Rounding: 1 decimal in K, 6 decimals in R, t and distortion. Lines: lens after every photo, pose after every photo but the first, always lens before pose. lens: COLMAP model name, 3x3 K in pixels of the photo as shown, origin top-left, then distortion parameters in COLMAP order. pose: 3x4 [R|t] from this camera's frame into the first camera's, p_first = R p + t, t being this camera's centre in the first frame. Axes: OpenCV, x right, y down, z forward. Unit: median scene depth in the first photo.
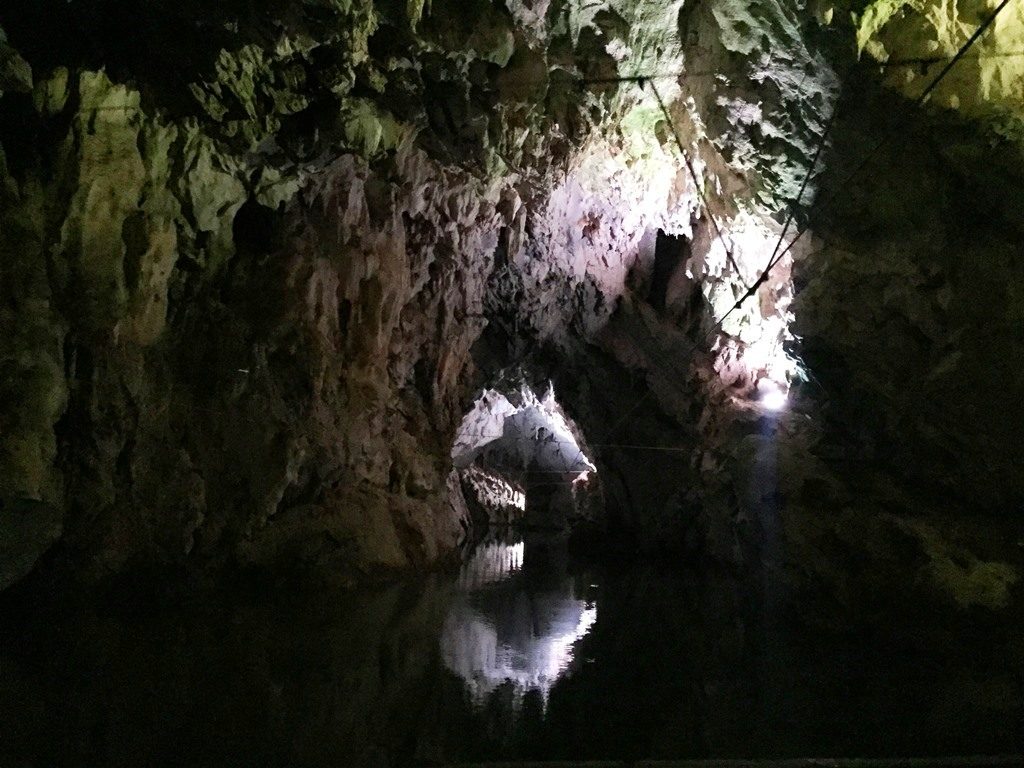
lens RADIAL K [[880.4, 0, 512.0], [0, 880.4, 384.0], [0, 0, 1]] dist [0.087797, -0.125291]
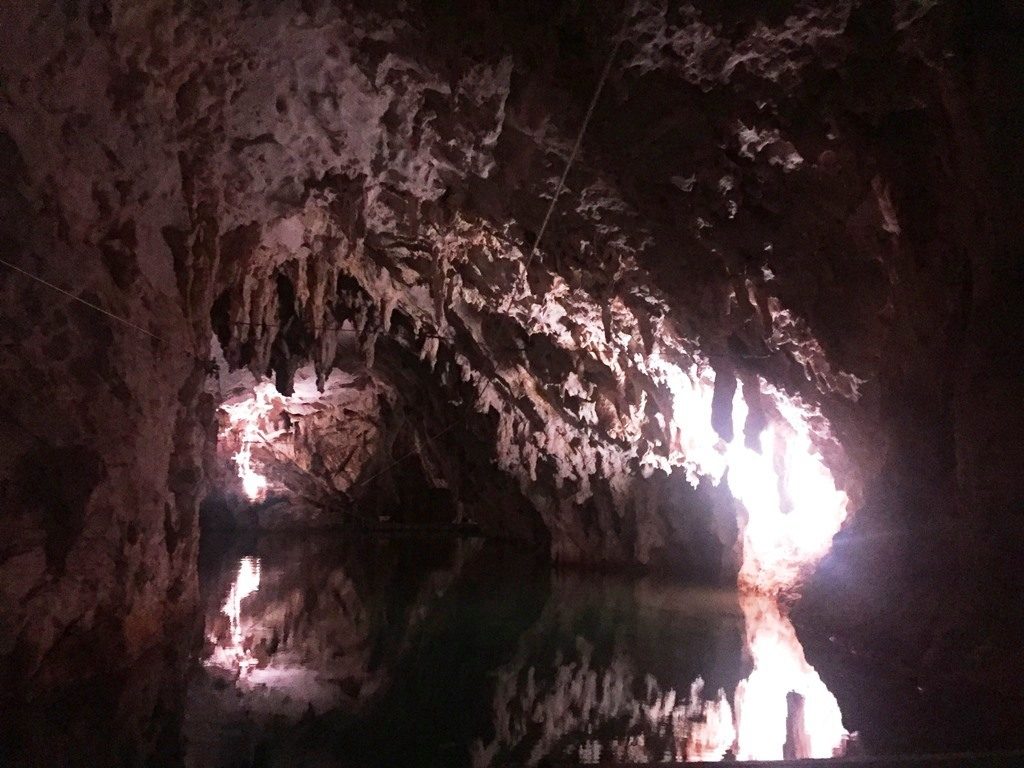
lens RADIAL K [[880.4, 0, 512.0], [0, 880.4, 384.0], [0, 0, 1]] dist [0.087797, -0.125291]
pose [[0.998460, -0.018551, -0.052282, -0.111348], [0.018920, 0.999799, 0.006570, 0.535267], [0.052150, -0.007549, 0.998611, 3.751314]]
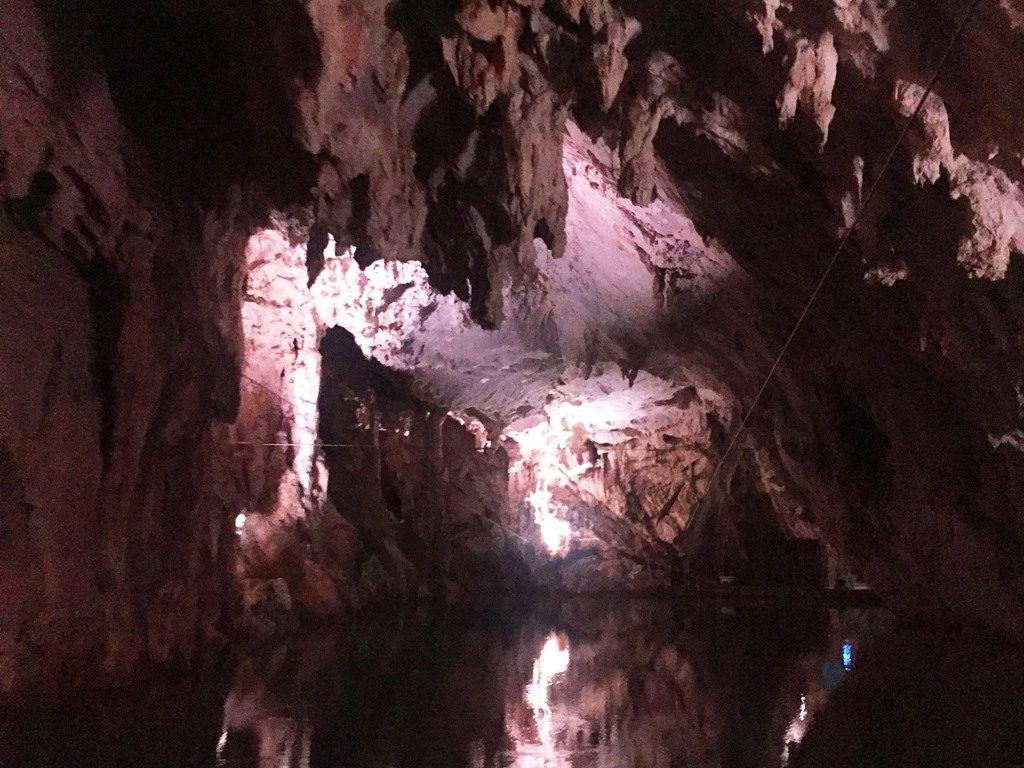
lens RADIAL K [[882.3, 0, 512.0], [0, 882.3, 384.0], [0, 0, 1]] dist [0.085370, -0.120134]
pose [[0.907675, -0.091151, -0.409655, -0.230009], [0.067995, 0.995172, -0.070774, 0.628750], [0.414128, 0.036385, 0.909491, 4.396574]]
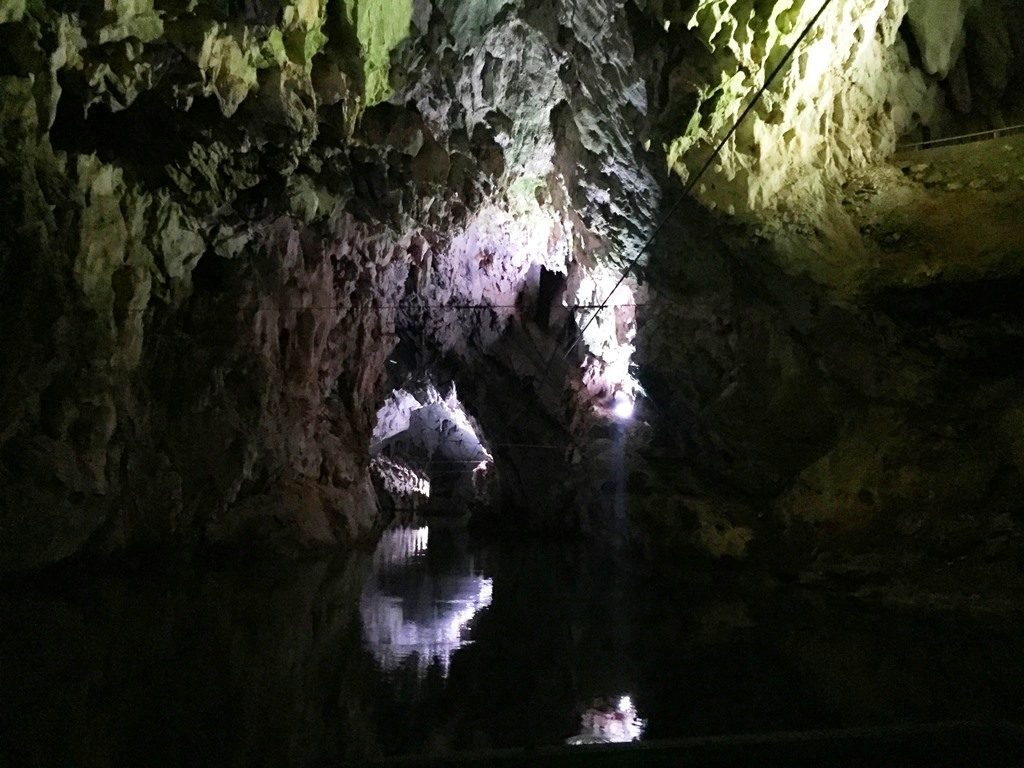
lens RADIAL K [[880.4, 0, 512.0], [0, 880.4, 384.0], [0, 0, 1]] dist [0.087797, -0.125291]
pose [[0.994163, 0.002499, 0.107861, -0.006256], [-0.004230, 0.999866, 0.015826, -0.040864], [-0.107807, -0.016190, 0.994040, -0.276712]]
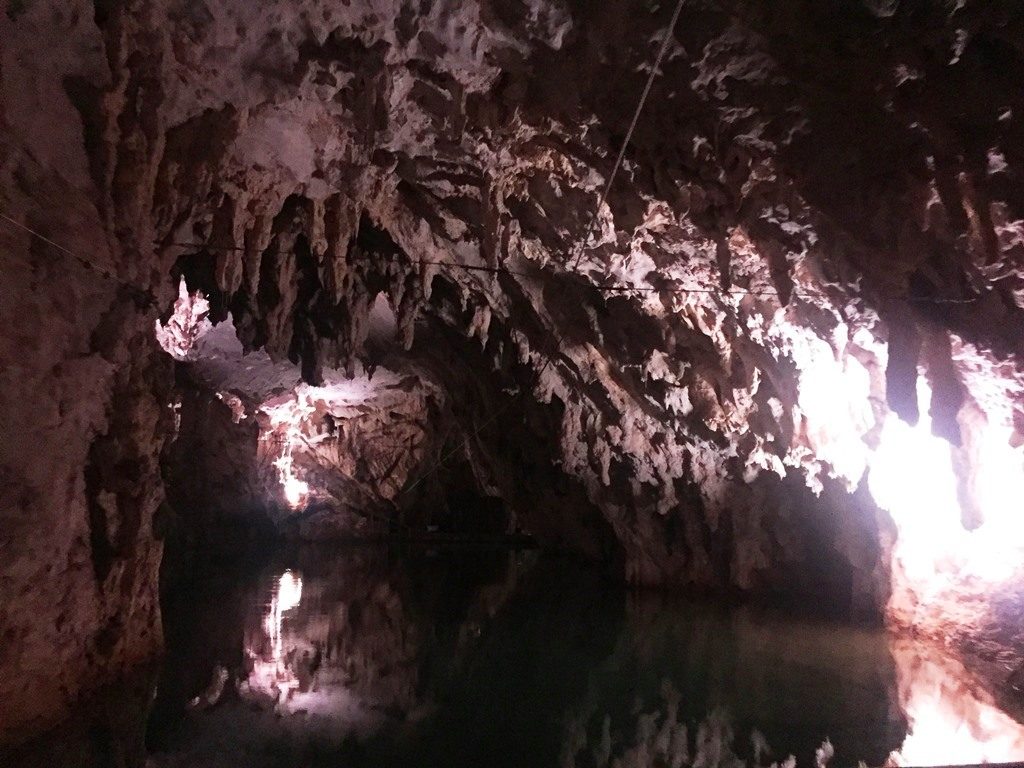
lens RADIAL K [[882.3, 0, 512.0], [0, 882.3, 384.0], [0, 0, 1]] dist [0.085370, -0.120134]
pose [[0.993756, -0.020949, -0.109592, -0.137214], [0.020492, 0.999776, -0.005295, 0.561342], [0.109679, 0.003016, 0.993963, 3.930831]]
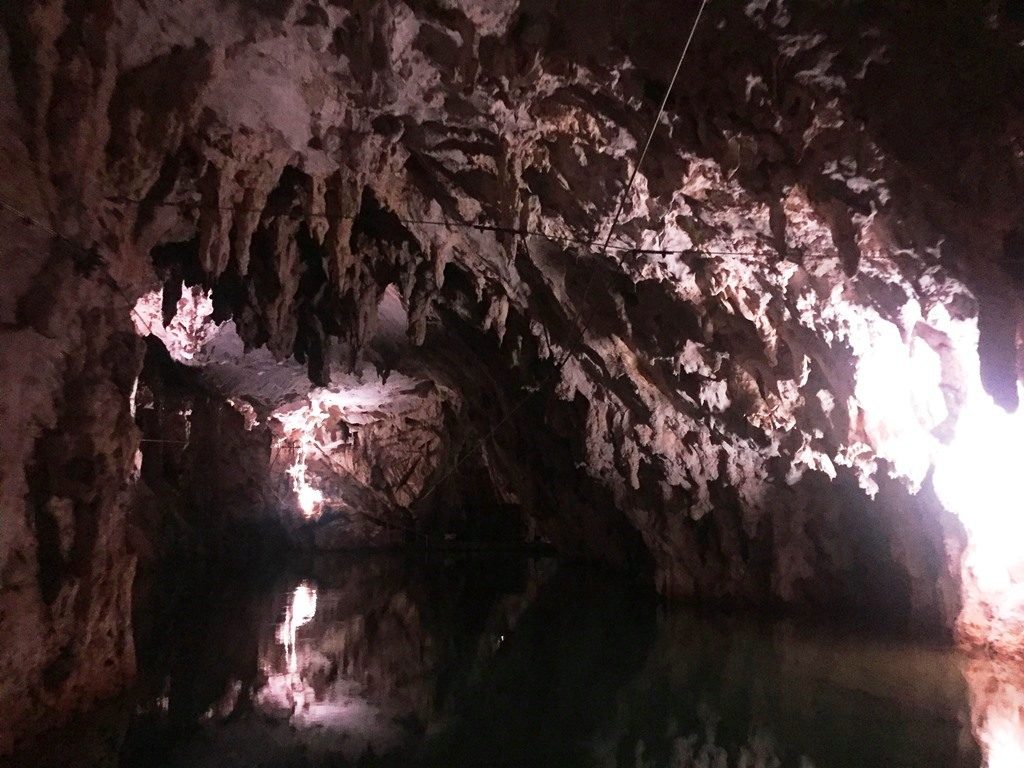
lens RADIAL K [[880.4, 0, 512.0], [0, 880.4, 384.0], [0, 0, 1]] dist [0.087797, -0.125291]
pose [[0.991286, -0.032374, -0.127690, -0.147723], [0.030801, 0.999424, -0.014282, 0.570693], [0.128079, 0.010225, 0.991711, 3.993667]]
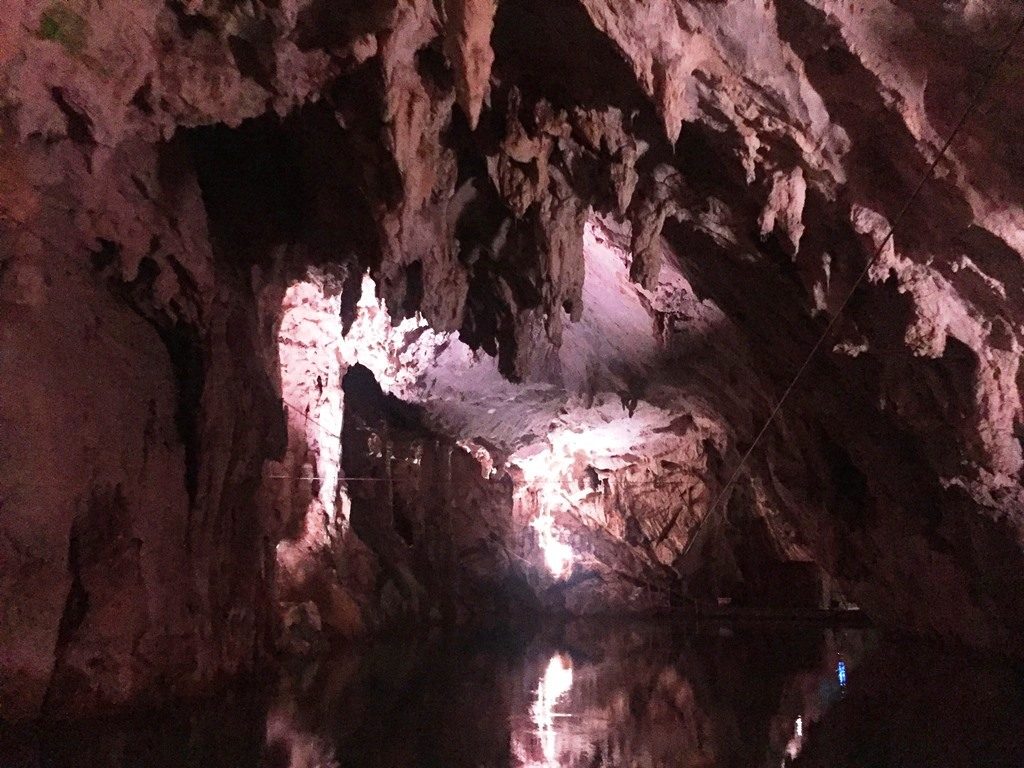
lens RADIAL K [[884.3, 0, 512.0], [0, 884.3, 384.0], [0, 0, 1]] dist [0.089801, -0.117970]
pose [[0.909559, -0.104635, -0.402187, -0.211482], [0.072596, 0.992908, -0.094142, 0.615467], [0.409186, 0.056431, 0.910705, 4.307614]]
